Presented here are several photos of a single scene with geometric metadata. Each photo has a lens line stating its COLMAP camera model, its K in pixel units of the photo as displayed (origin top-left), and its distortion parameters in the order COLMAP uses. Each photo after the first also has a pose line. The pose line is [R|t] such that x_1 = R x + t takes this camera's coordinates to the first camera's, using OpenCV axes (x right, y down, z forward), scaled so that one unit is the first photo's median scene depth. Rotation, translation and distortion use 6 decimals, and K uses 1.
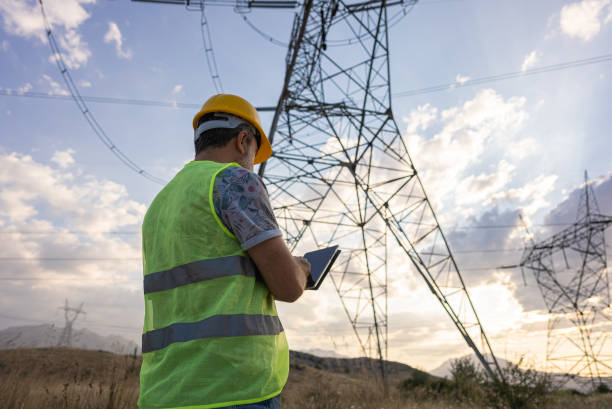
lens RADIAL K [[417.2, 0, 306.0], [0, 417.2, 204.5], [0, 0, 1]] dist [-0.057402, 0.052716]
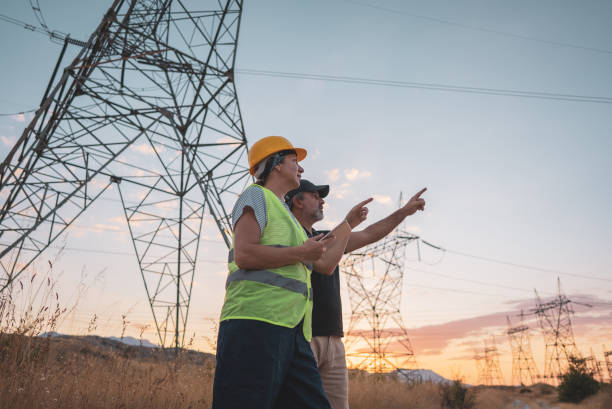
lens RADIAL K [[417.2, 0, 306.0], [0, 417.2, 204.5], [0, 0, 1]] dist [-0.057402, 0.052716]
pose [[0.914777, 0.164557, 0.368922, 0.054003], [-0.170641, 0.985198, -0.016323, 0.040379], [-0.366147, -0.048021, 0.929317, 0.069721]]
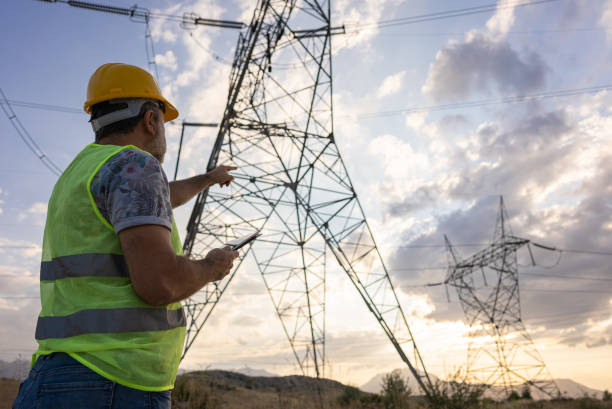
lens RADIAL K [[417.2, 0, 306.0], [0, 417.2, 204.5], [0, 0, 1]] dist [-0.057402, 0.052716]
pose [[0.987186, 0.029191, 0.156879, -0.018351], [-0.022976, 0.998883, -0.041284, -0.005527], [-0.157909, 0.037150, 0.986755, -0.014613]]
